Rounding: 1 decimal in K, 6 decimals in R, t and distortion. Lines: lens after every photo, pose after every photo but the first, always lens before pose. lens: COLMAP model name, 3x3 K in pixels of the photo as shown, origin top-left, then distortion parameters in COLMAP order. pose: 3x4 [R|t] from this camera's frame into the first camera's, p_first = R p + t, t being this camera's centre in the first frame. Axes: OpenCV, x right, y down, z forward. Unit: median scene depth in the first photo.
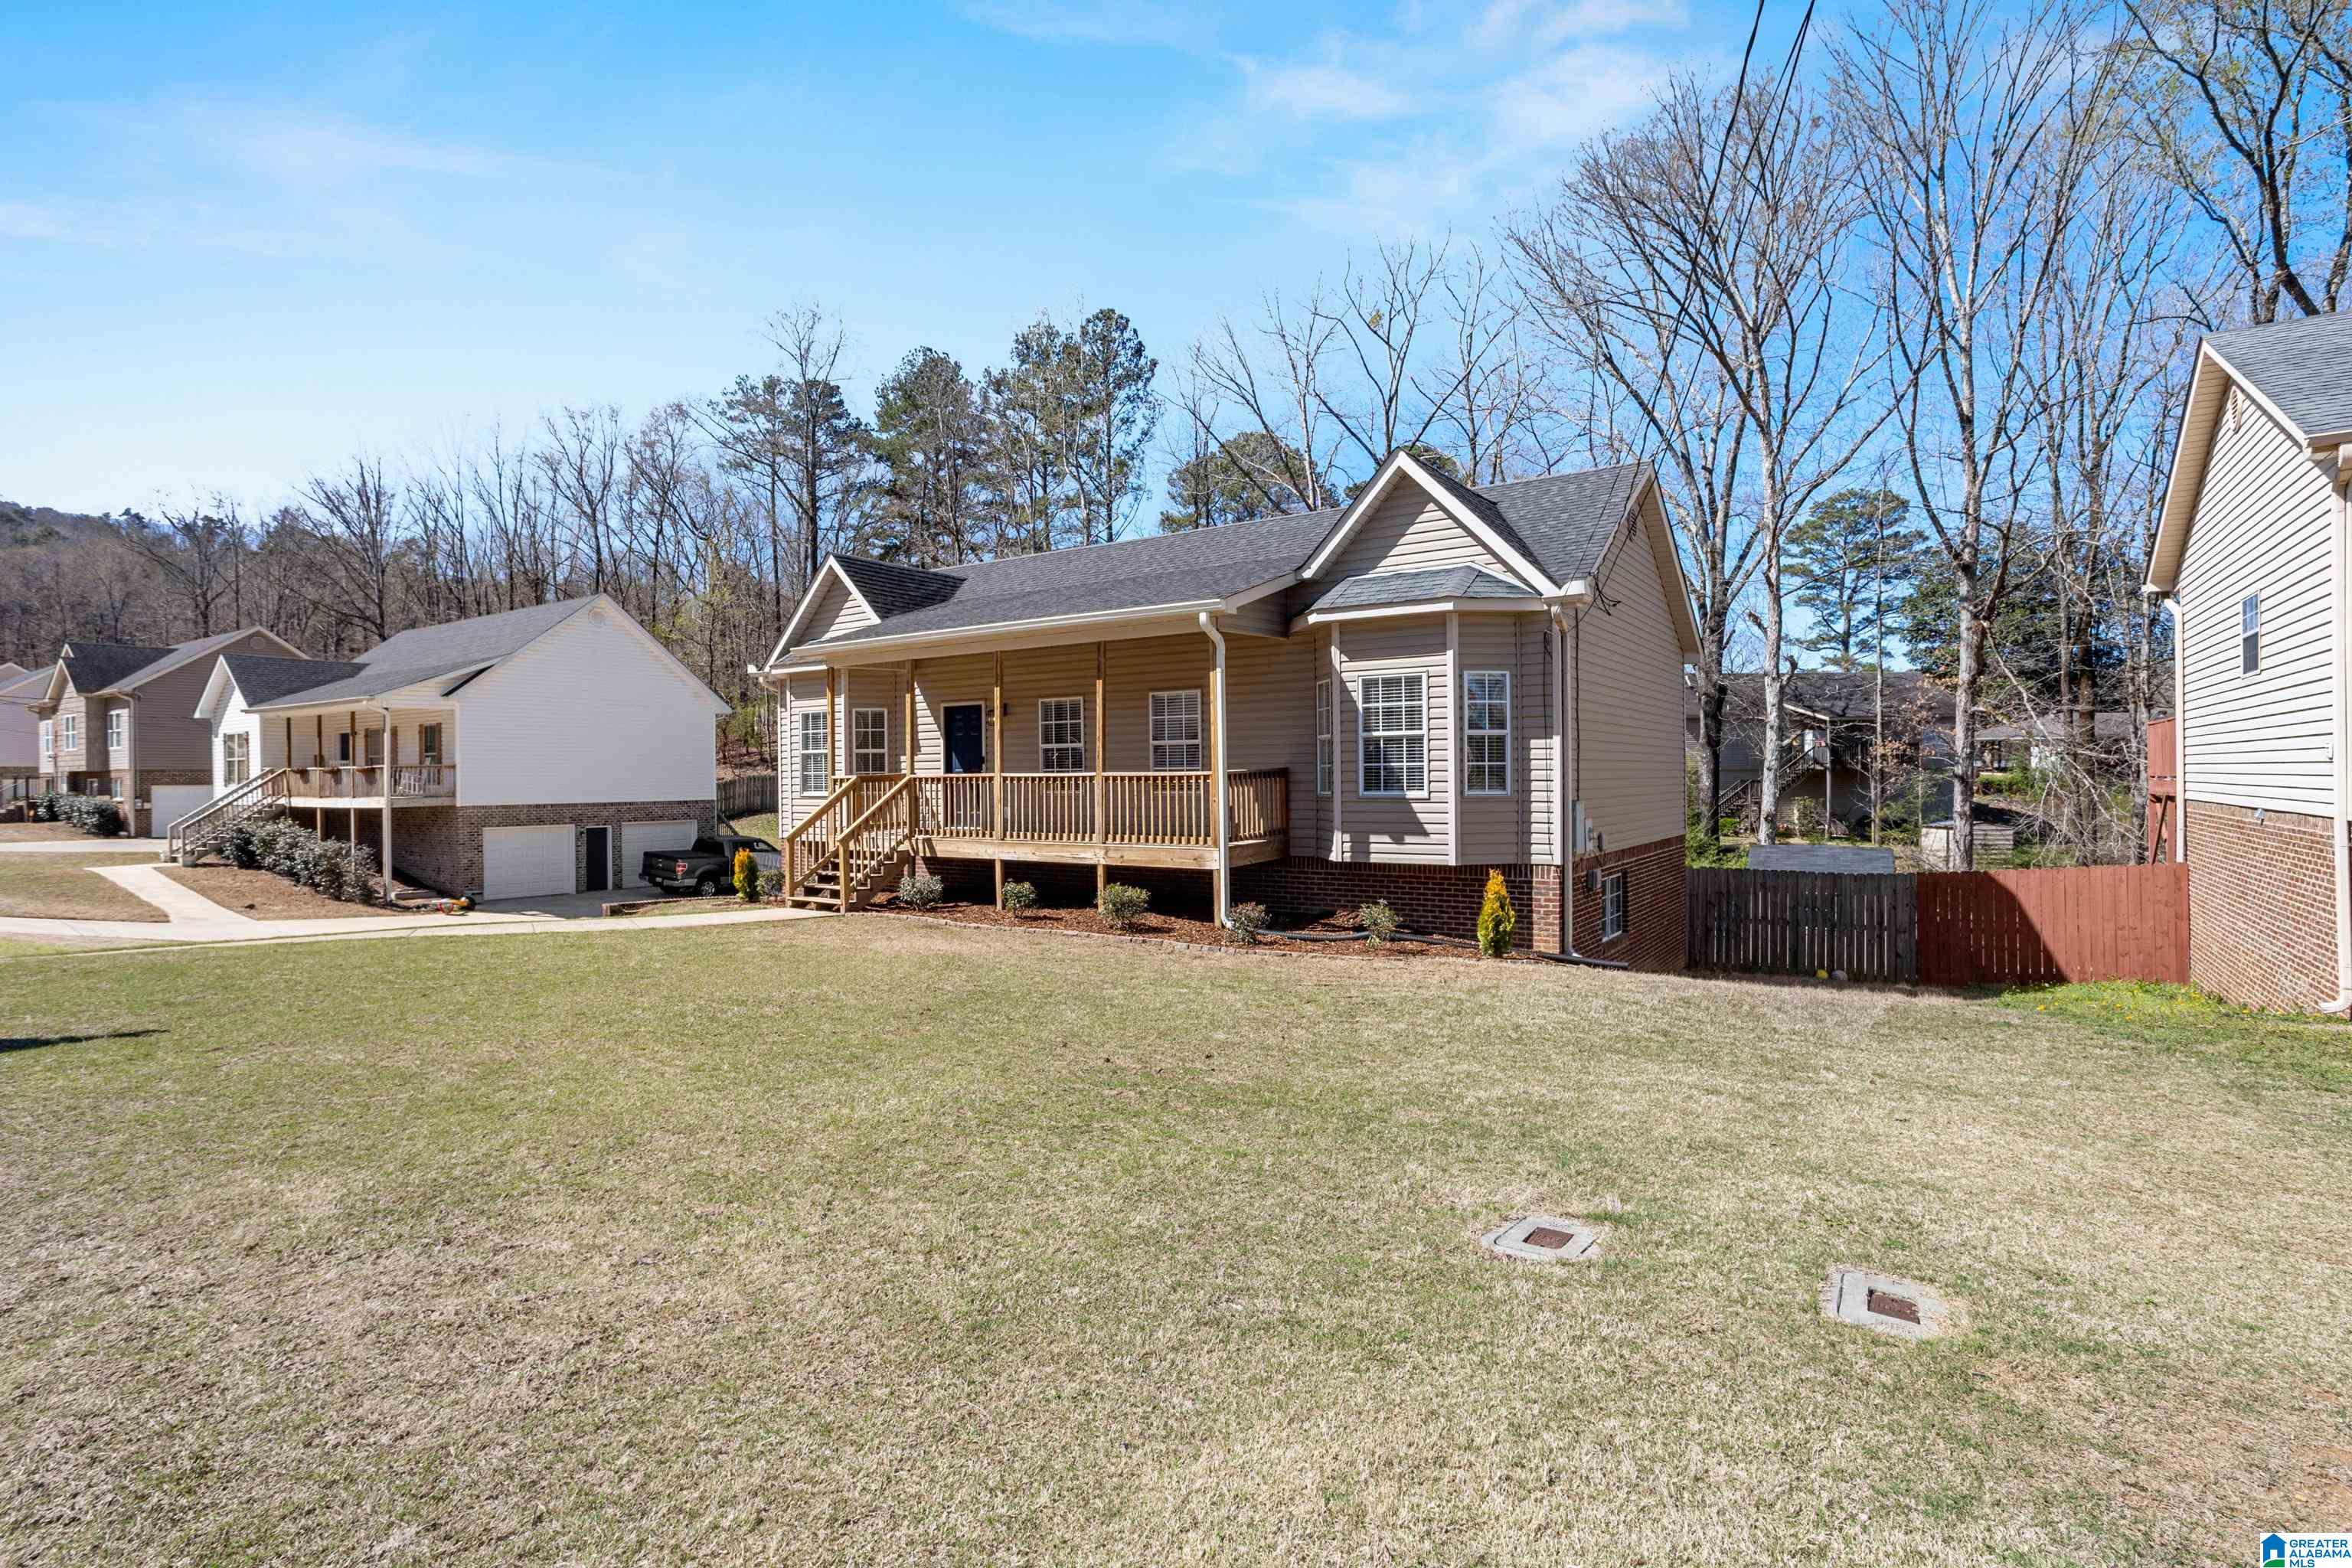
lens RADIAL K [[1063.5, 0, 1200.9], [0, 1063.5, 785.8], [0, 0, 1]] dist [0.001207, 0.000011]
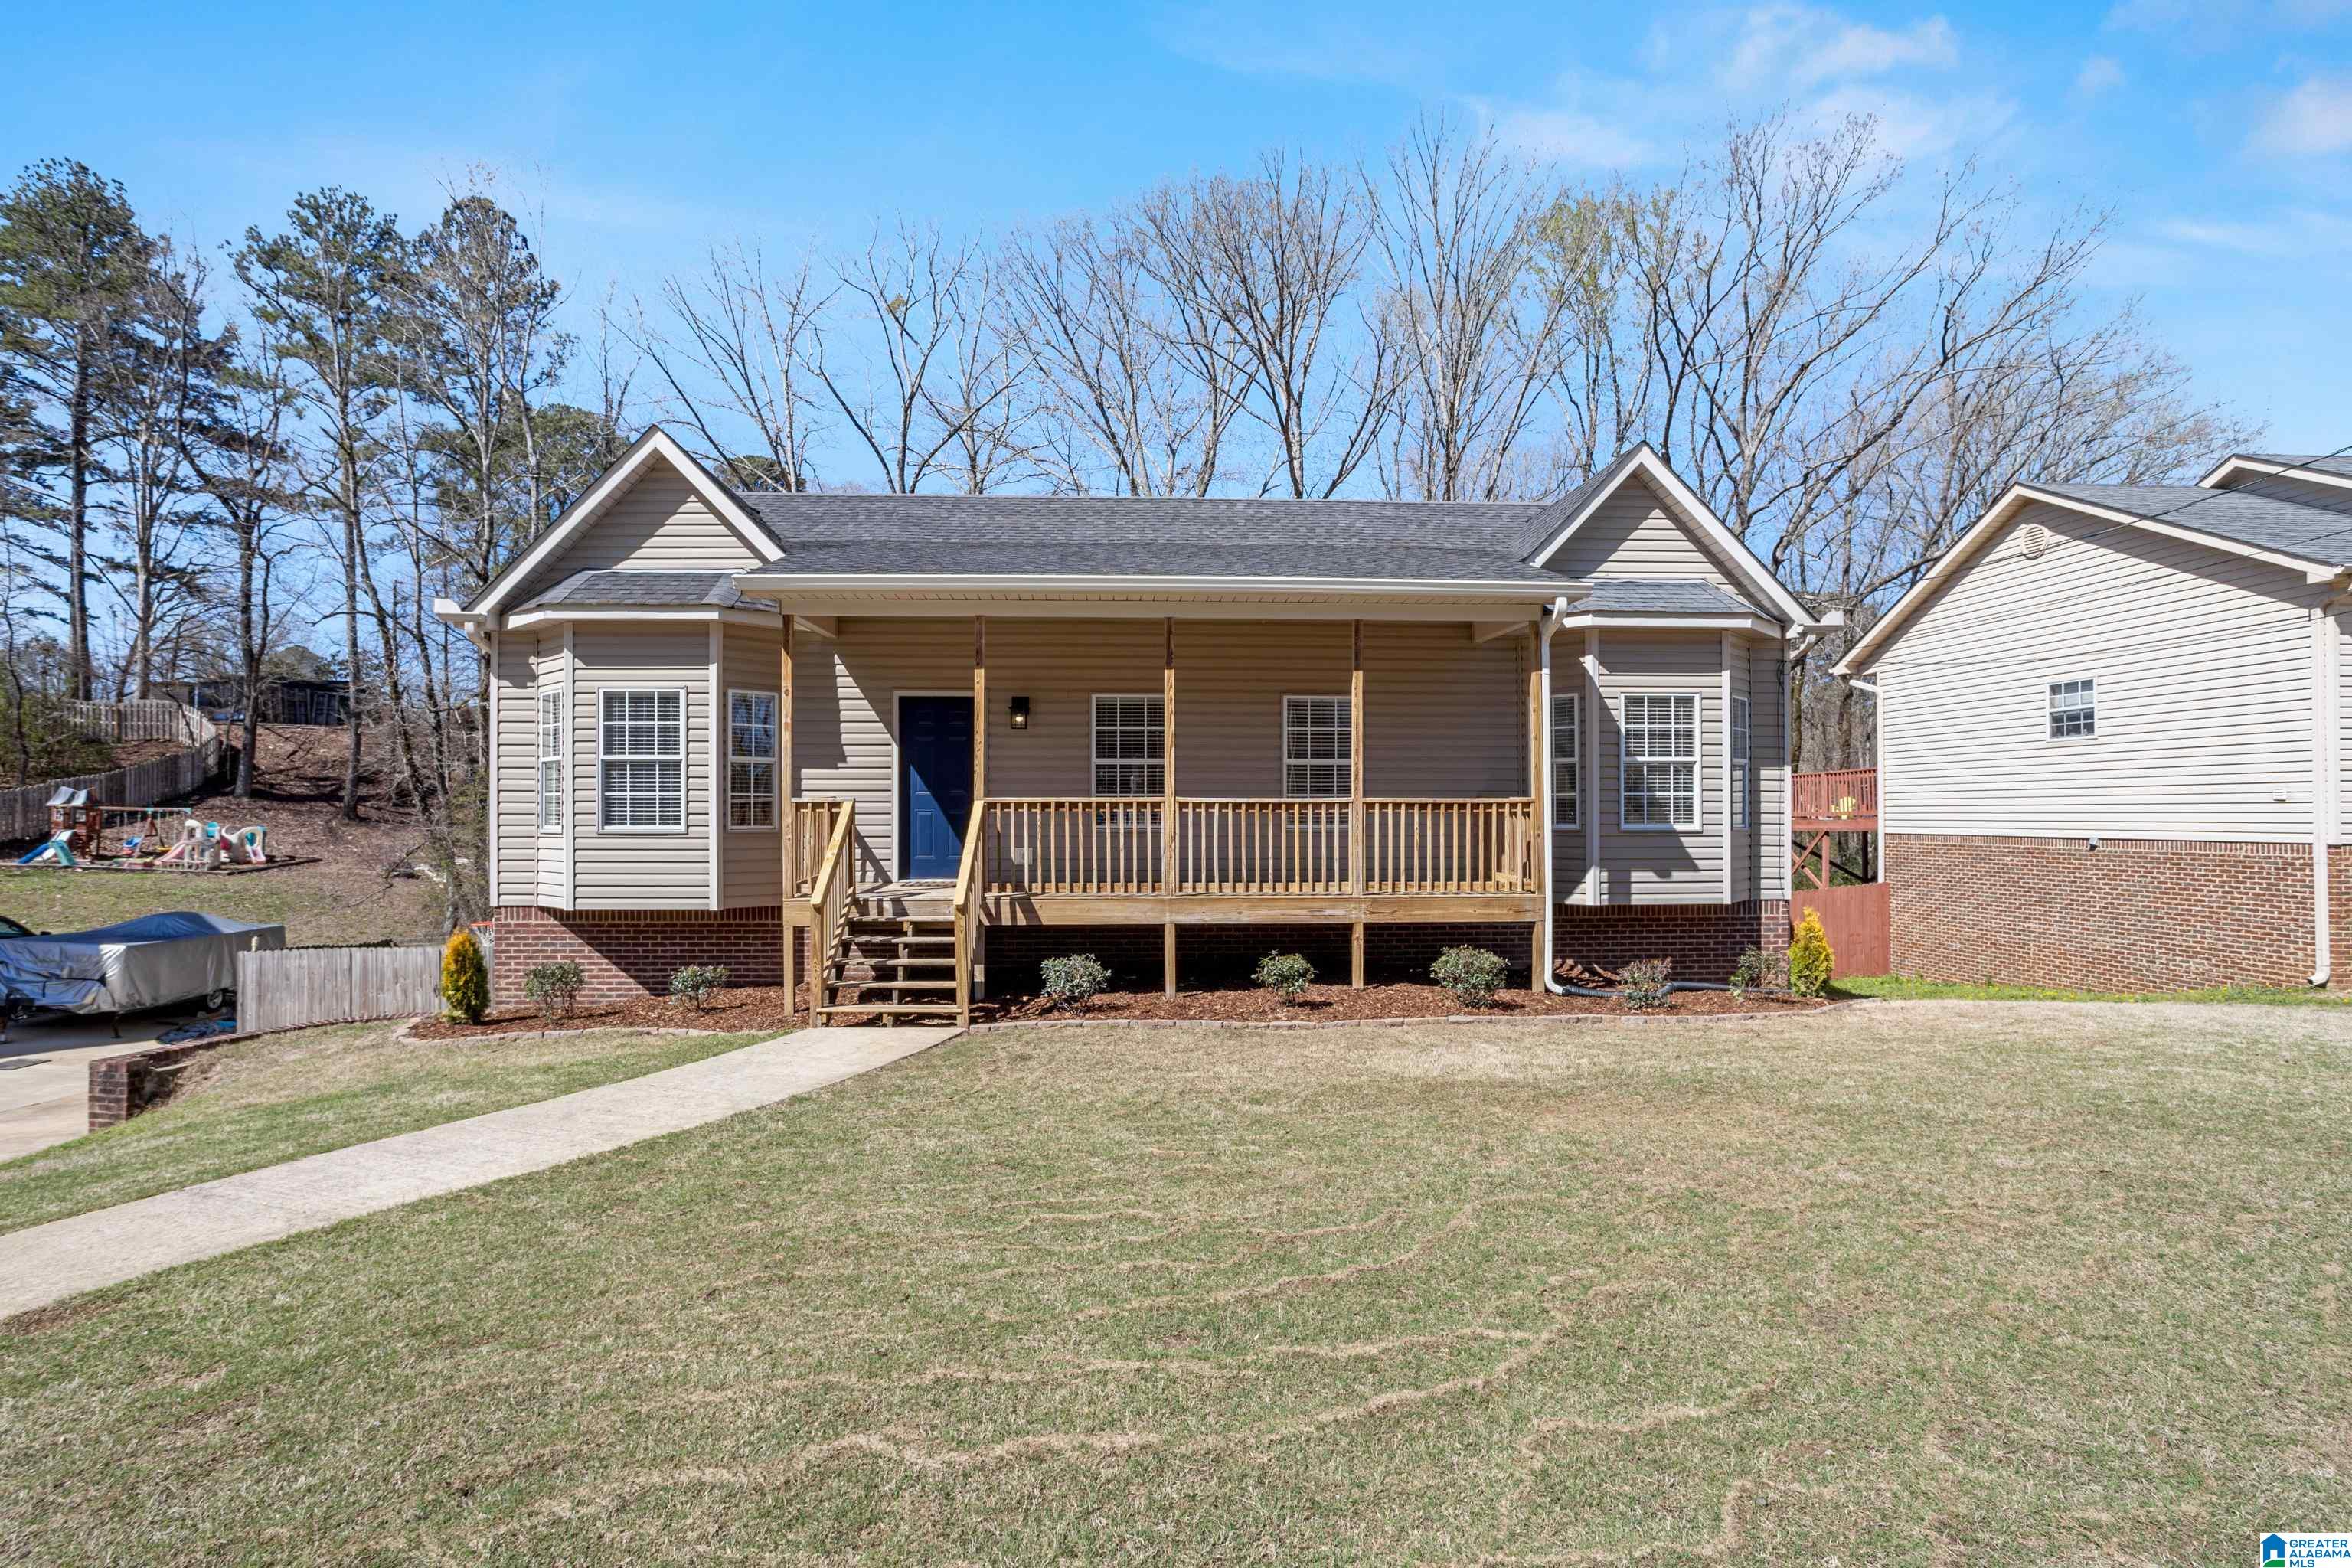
lens RADIAL K [[1159.9, 0, 1170.7], [0, 1159.9, 804.0], [0, 0, 1]] dist [-0.037228, 0.015758]
pose [[0.810377, 0.009020, 0.585839, -0.600157], [-0.001335, 0.999907, -0.013549, 0.002140], [-0.585907, 0.010198, 0.810314, 0.380617]]
